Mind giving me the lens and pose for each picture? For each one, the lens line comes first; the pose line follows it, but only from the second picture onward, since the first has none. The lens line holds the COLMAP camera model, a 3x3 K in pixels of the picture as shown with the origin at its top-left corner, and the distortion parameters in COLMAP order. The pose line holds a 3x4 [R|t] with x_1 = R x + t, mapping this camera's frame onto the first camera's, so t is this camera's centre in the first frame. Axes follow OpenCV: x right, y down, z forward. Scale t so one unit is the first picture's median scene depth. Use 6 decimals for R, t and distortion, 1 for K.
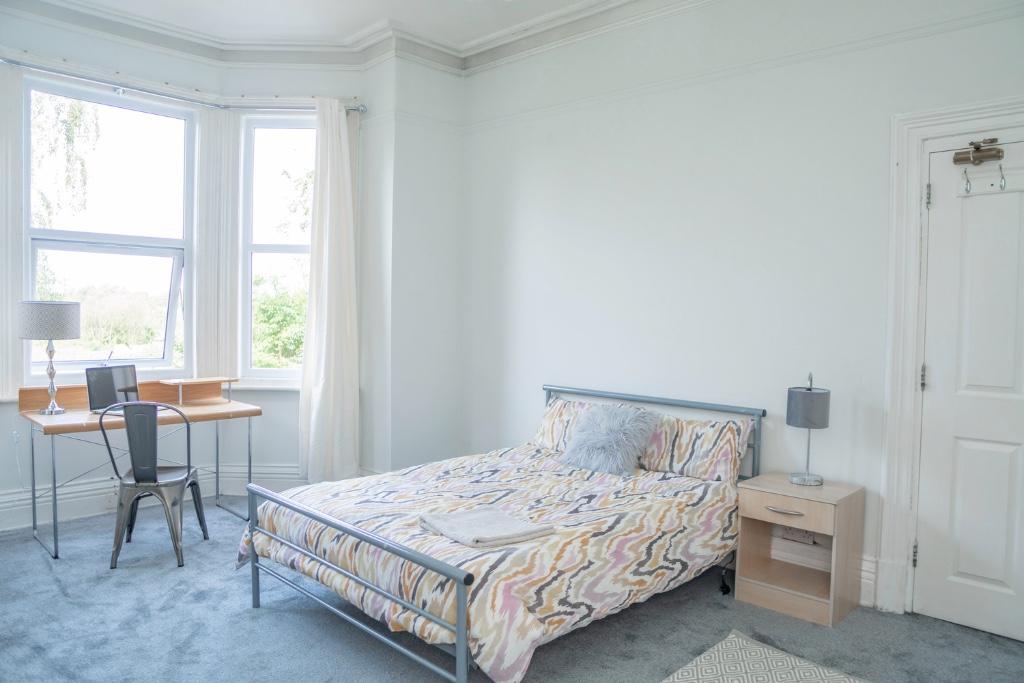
lens RADIAL K [[704.8, 0, 512.6], [0, 704.8, 366.6], [0, 0, 1]] dist [-0.136328, 0.001427]
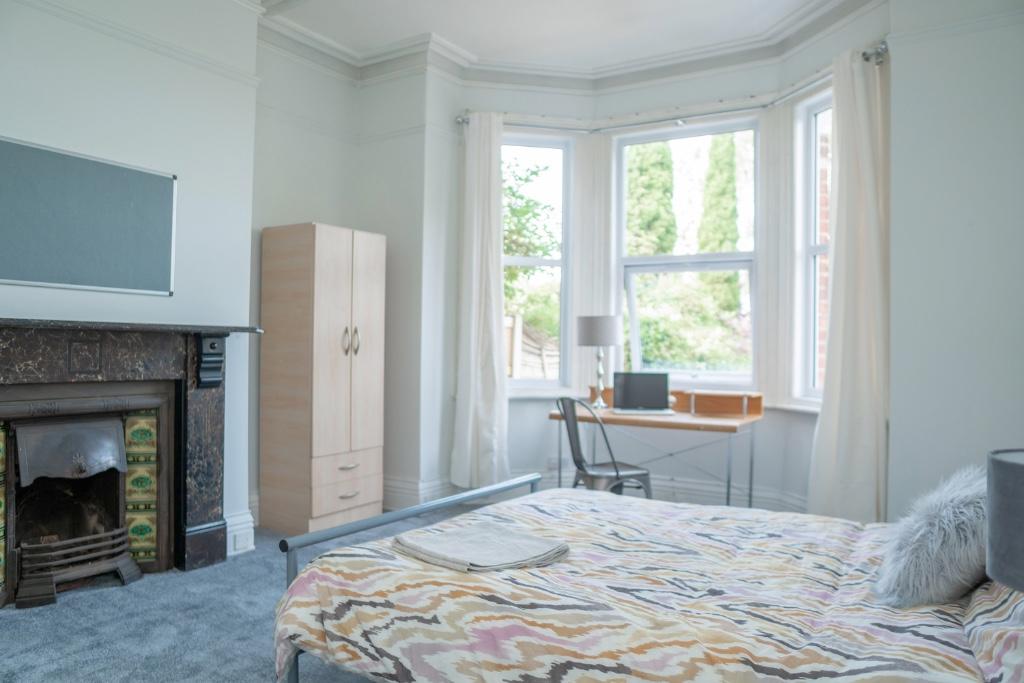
lens RADIAL K [[715.2, 0, 512.0], [0, 715.2, 341.5], [0, 0, 1]] dist [-0.061269, 0.000401]
pose [[0.188518, -0.027491, -0.981685, 0.831162], [-0.069478, 0.996730, -0.041255, 0.016234], [0.979609, 0.075983, 0.185992, 0.885643]]
